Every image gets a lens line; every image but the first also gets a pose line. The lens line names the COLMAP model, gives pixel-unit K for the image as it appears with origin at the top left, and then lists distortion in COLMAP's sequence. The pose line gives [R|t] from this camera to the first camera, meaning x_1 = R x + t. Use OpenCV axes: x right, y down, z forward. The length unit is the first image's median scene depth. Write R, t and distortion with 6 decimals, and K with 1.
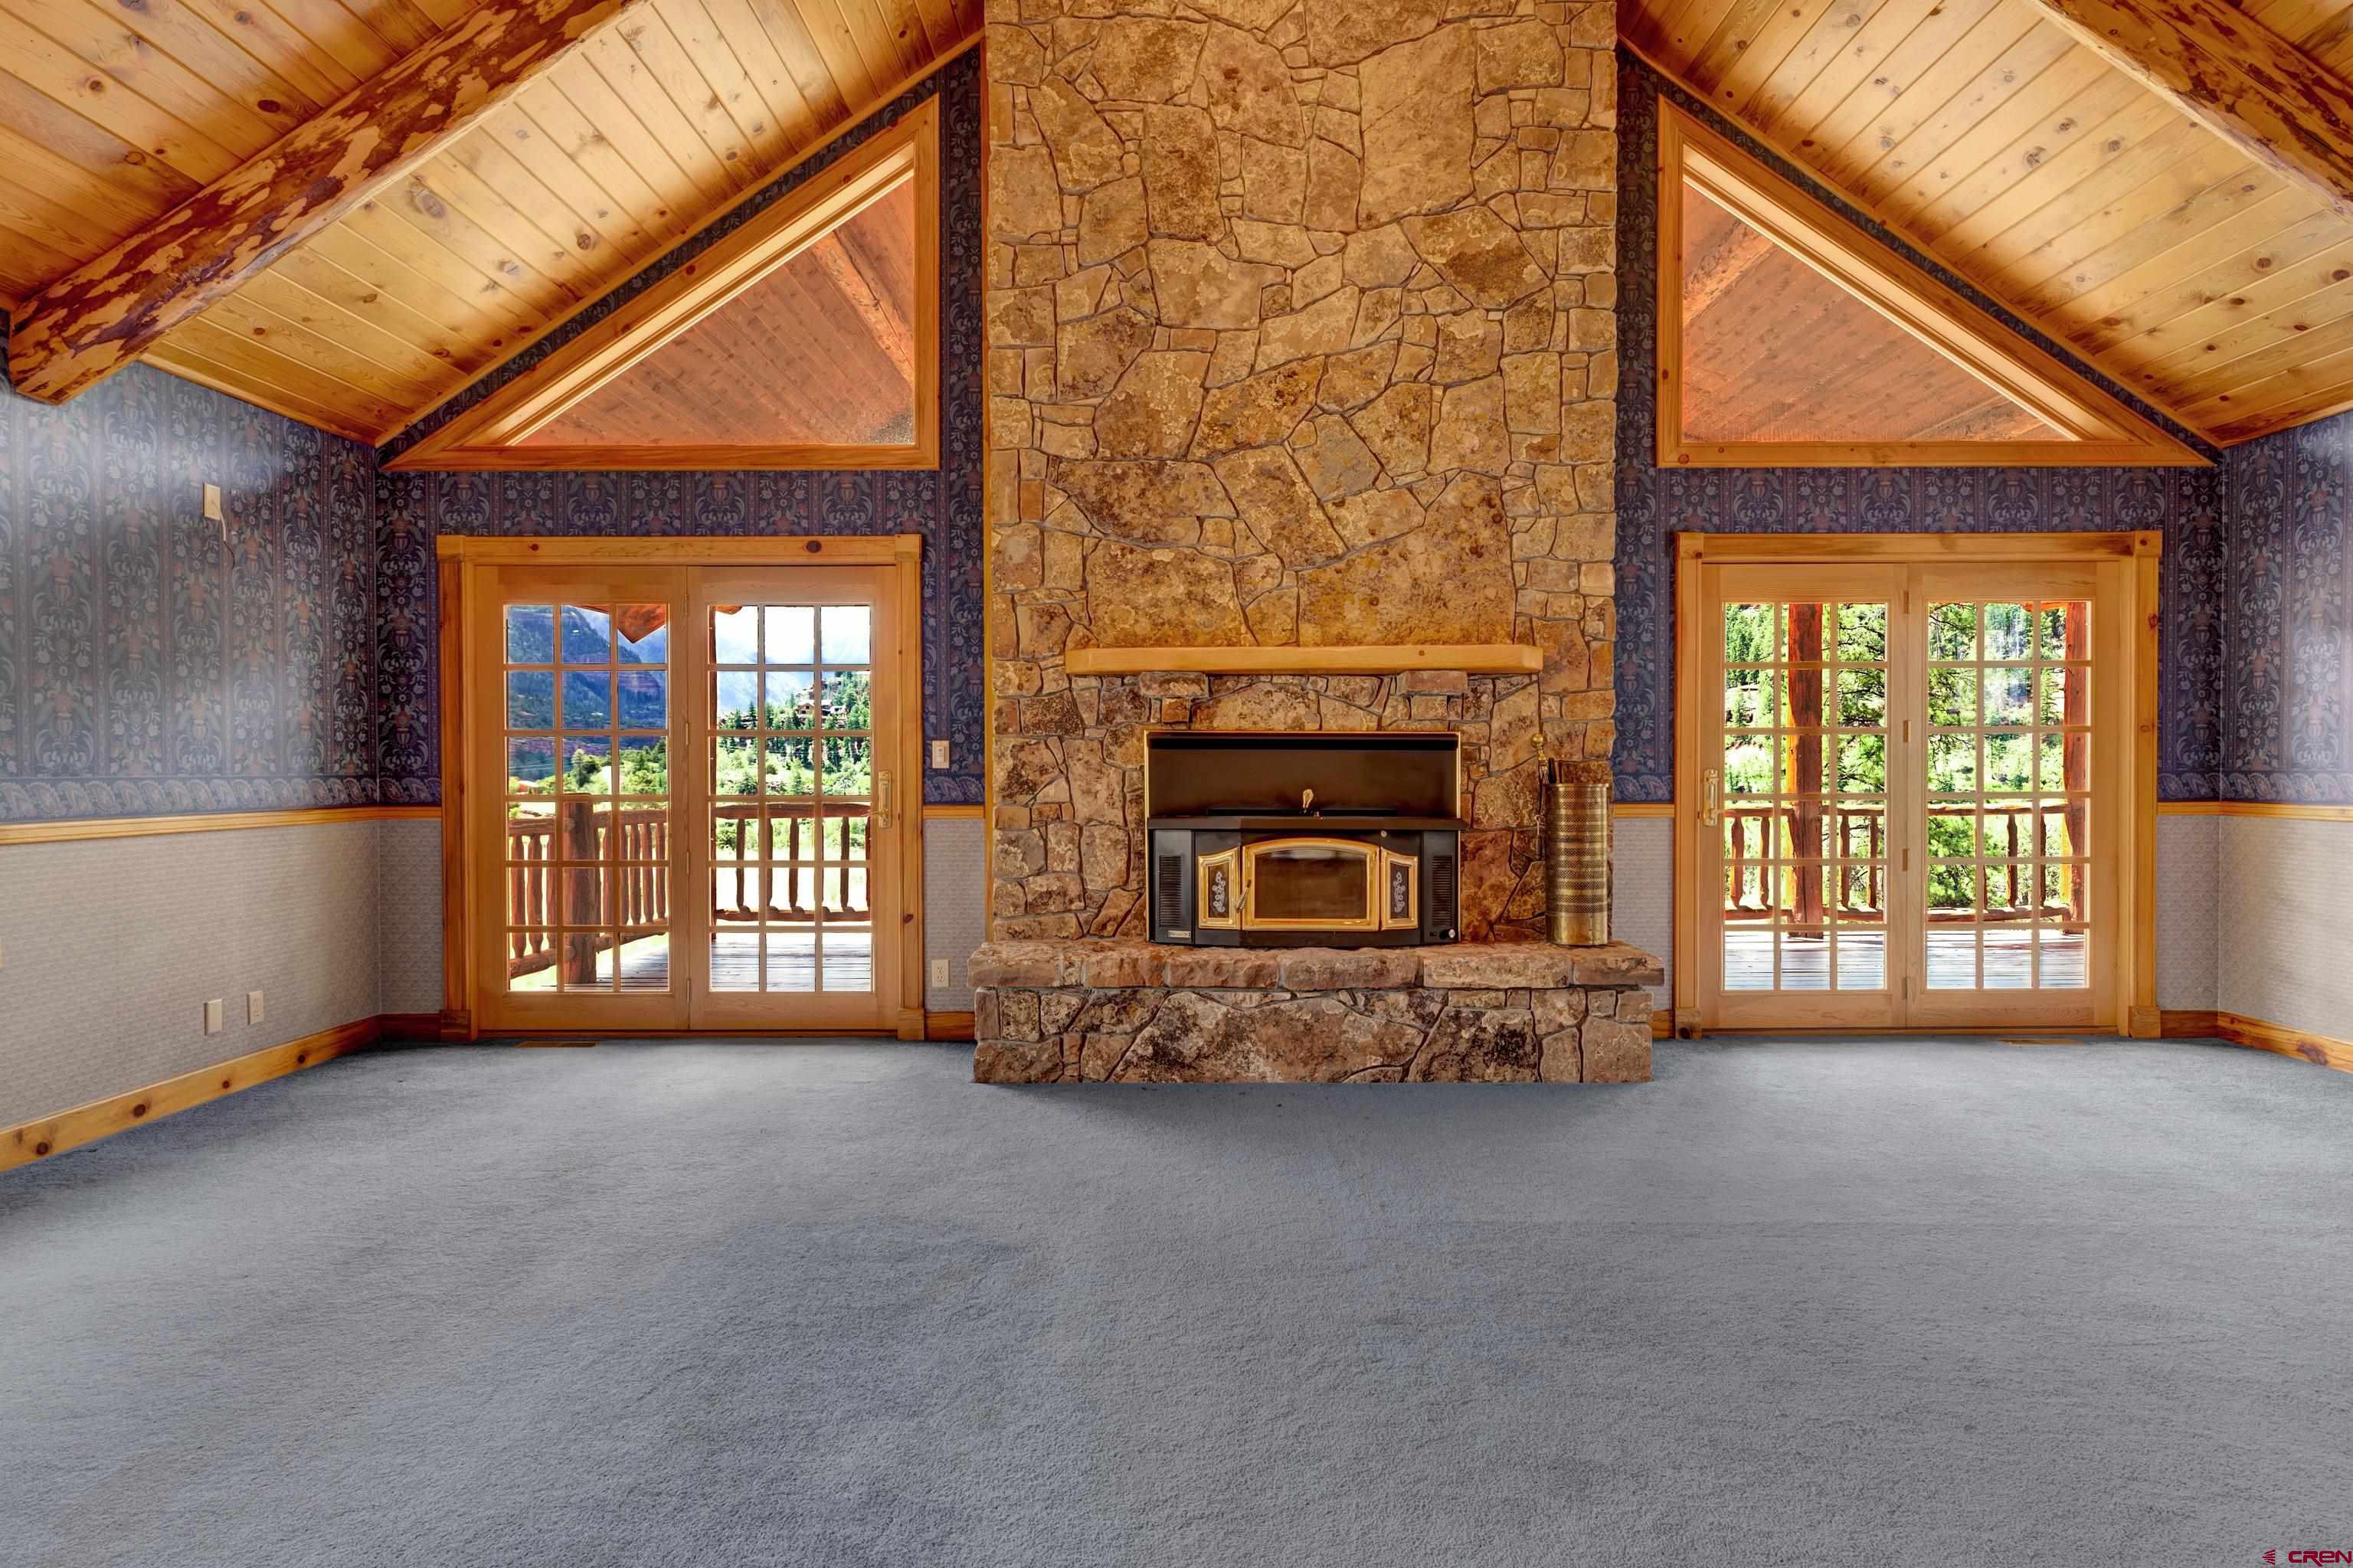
lens RADIAL K [[1298.0, 0, 1176.5], [0, 1298.0, 784.0], [0, 0, 1]] dist [0.008517, -0.001064]
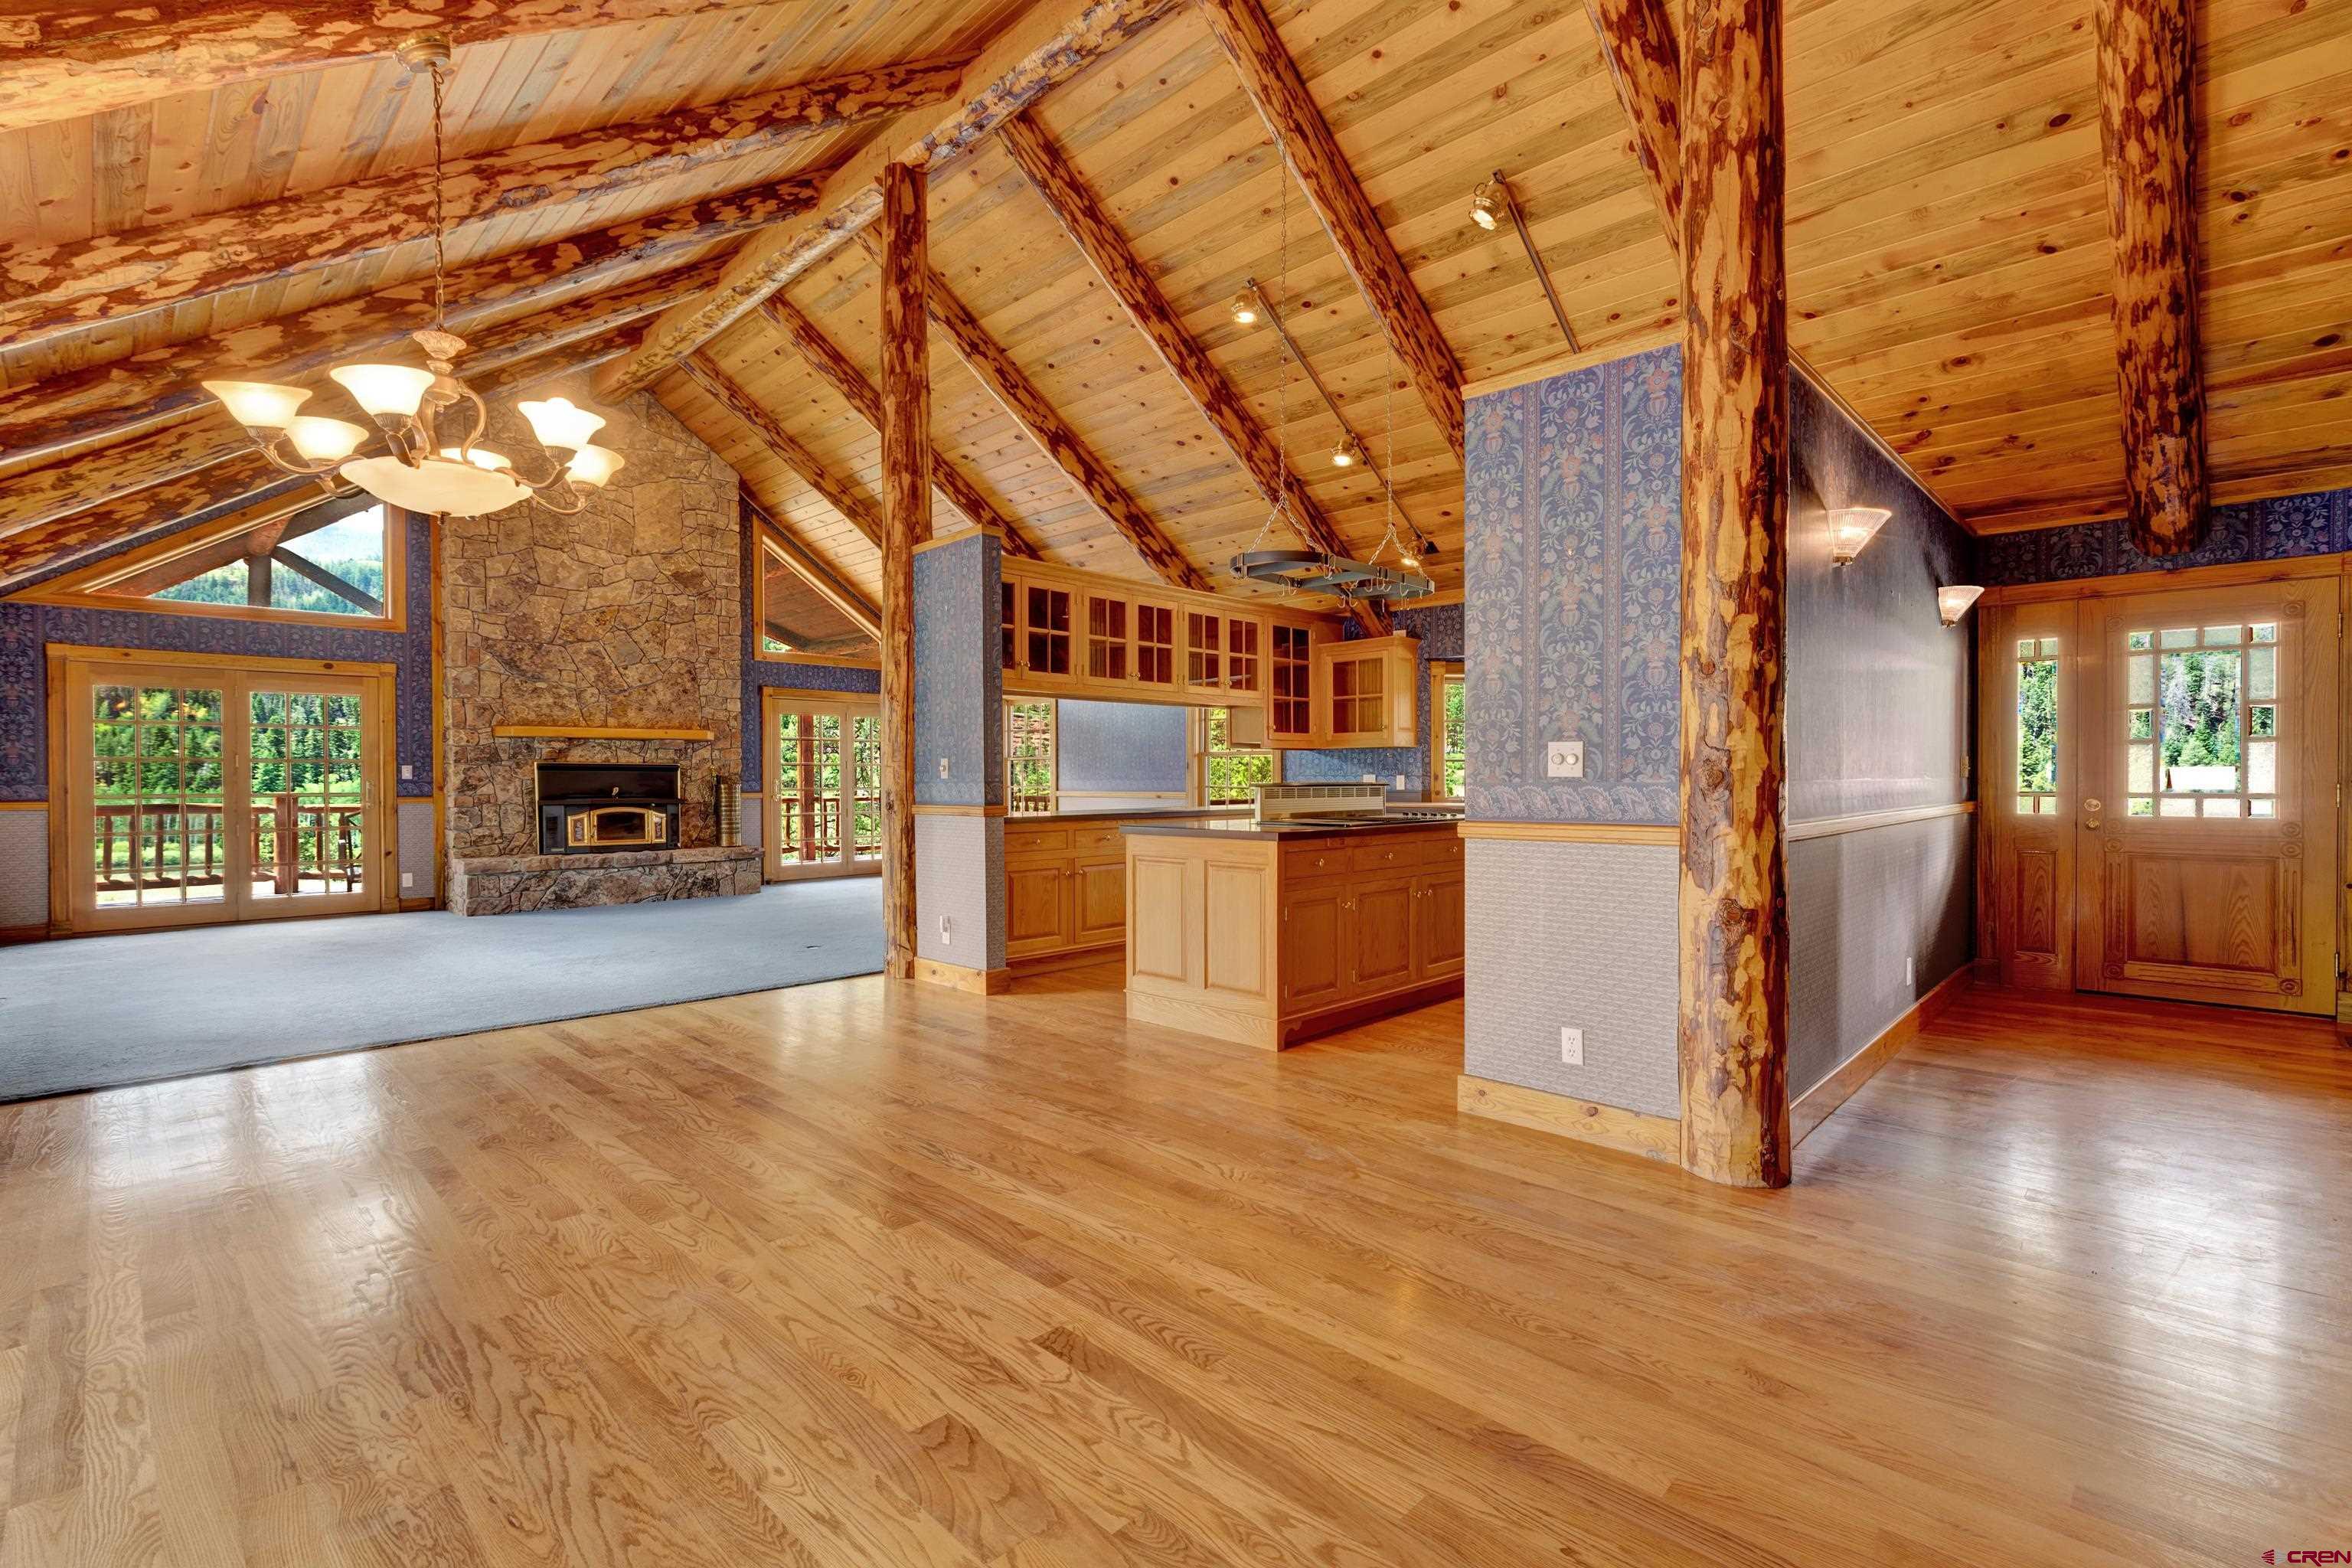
lens RADIAL K [[1084.5, 0, 1213.6], [0, 1084.5, 788.7], [0, 0, 1]] dist [-0.000313, -0.000181]
pose [[0.680826, -0.007745, 0.732404, -0.602727], [0.011364, 0.999935, 0.000010, 0.018449], [-0.732357, 0.008317, 0.680870, -1.154545]]
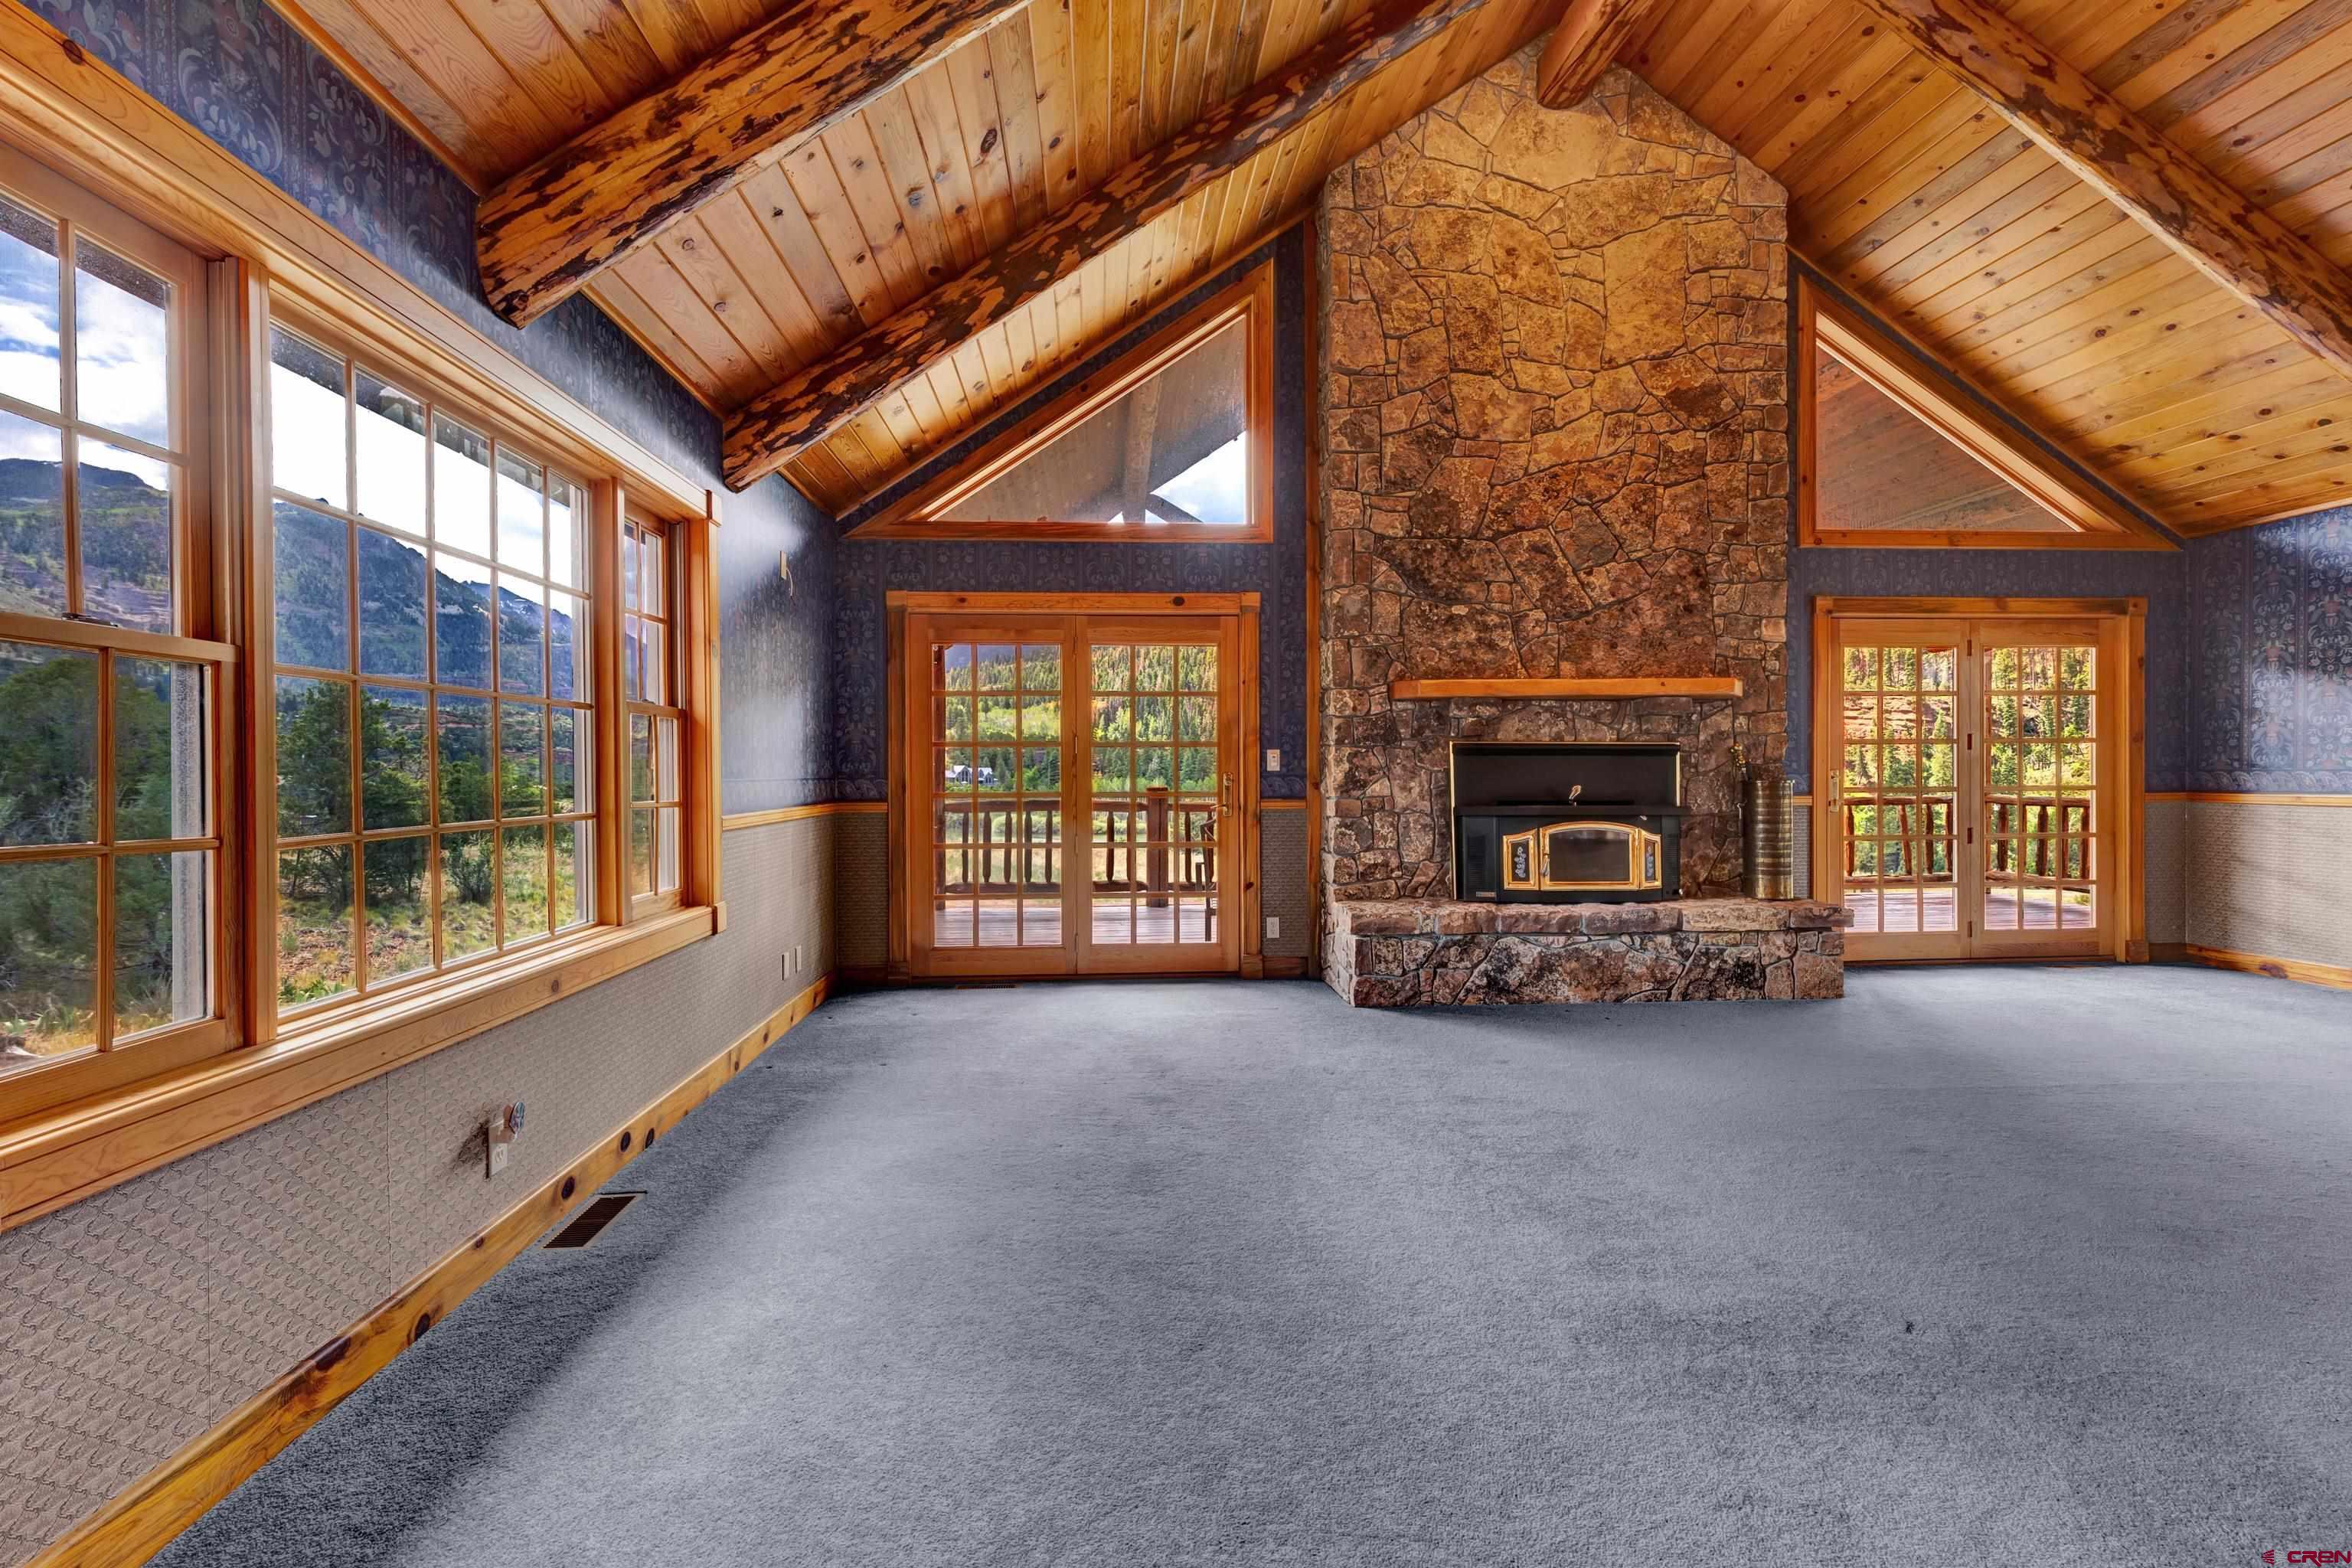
lens RADIAL K [[1062.2, 0, 1151.3], [0, 1062.2, 781.1], [0, 0, 1]] dist [0.003783, -0.001288]
pose [[0.997758, -0.003531, 0.066839, -0.400618], [0.003845, 0.999982, -0.004572, 0.002967], [-0.066821, 0.004818, 0.997753, -0.064457]]
